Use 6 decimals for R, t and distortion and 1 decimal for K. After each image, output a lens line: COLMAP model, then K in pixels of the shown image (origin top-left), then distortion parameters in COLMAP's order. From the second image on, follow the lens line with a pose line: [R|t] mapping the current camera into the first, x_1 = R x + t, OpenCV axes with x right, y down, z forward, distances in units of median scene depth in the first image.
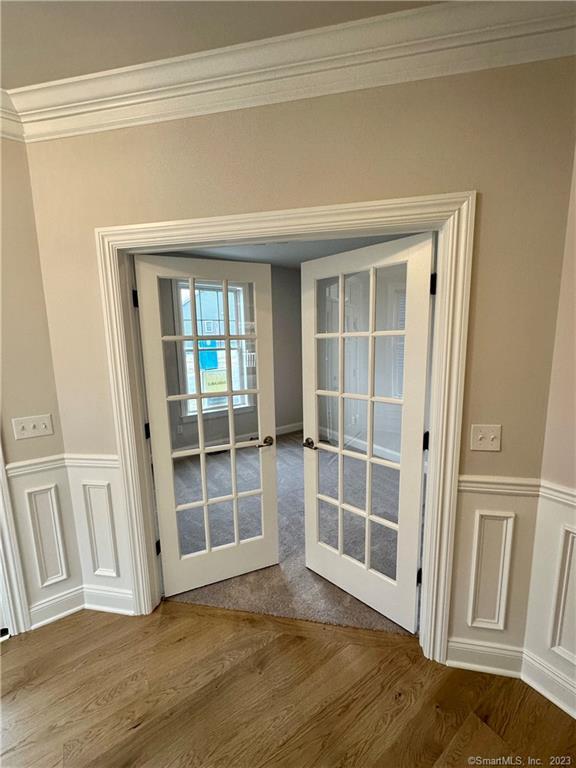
lens RADIAL K [[305.2, 0, 288.0], [0, 305.2, 384.0], [0, 0, 1]] dist [-0.000439, 0.000198]
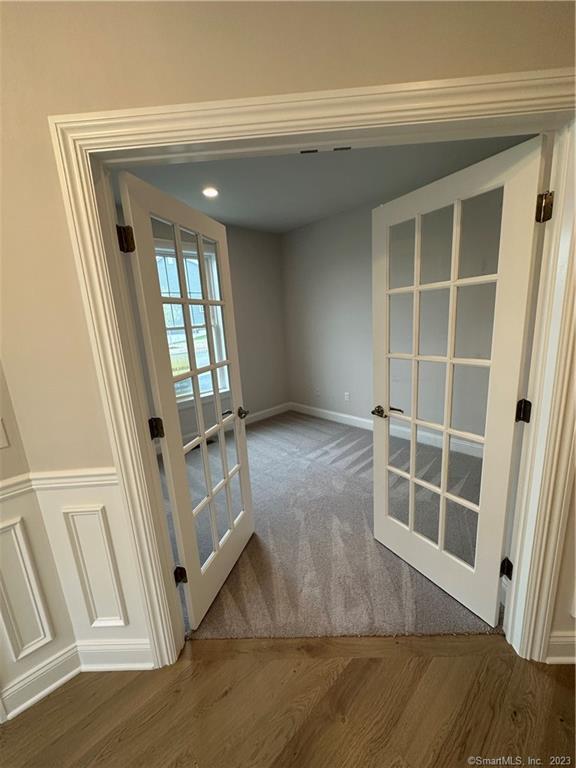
lens RADIAL K [[305.2, 0, 288.0], [0, 305.2, 384.0], [0, 0, 1]] dist [-0.000439, 0.000198]
pose [[0.987814, -0.071393, 0.138296, -0.243636], [0.062913, 0.995916, 0.064753, 0.020928], [-0.142354, -0.055264, 0.988272, 0.253070]]
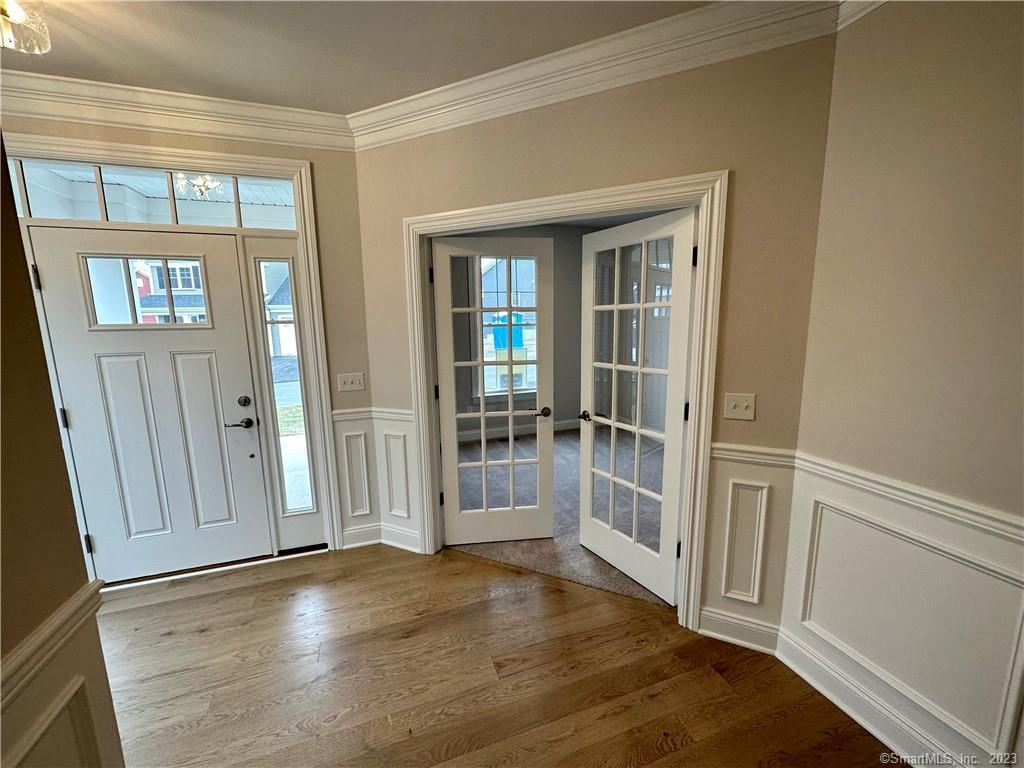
lens RADIAL K [[407.0, 0, 512.0], [0, 407.0, 384.0], [0, 0, 1]] dist [-0.000439, 0.000198]
pose [[0.965817, 0.047232, -0.254887, 0.199384], [-0.042624, 0.998813, 0.023574, 0.079233], [0.255698, -0.011904, 0.966683, -0.402779]]
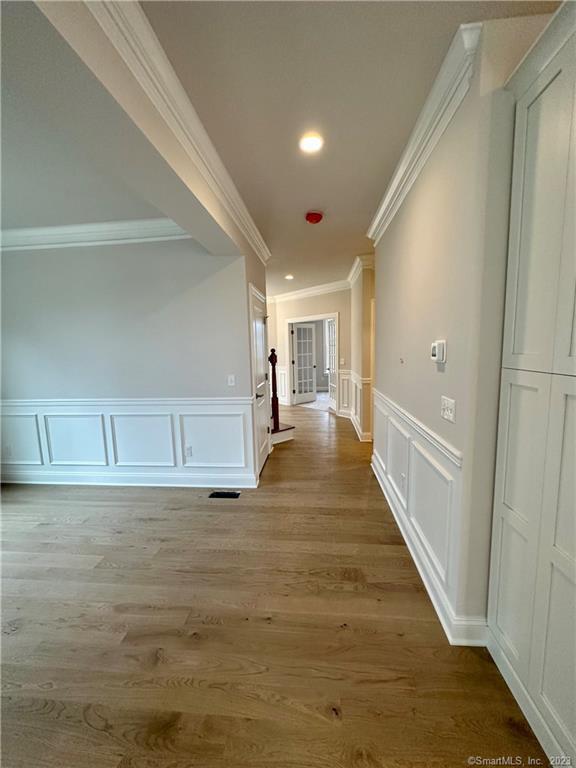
lens RADIAL K [[305.2, 0, 288.0], [0, 305.2, 384.0], [0, 0, 1]] dist [-0.000439, 0.000198]
pose [[0.763979, 0.078506, -0.640448, 2.384361], [-0.082412, 0.996314, 0.023821, 0.374001], [0.639957, 0.034582, 0.767632, -2.457226]]
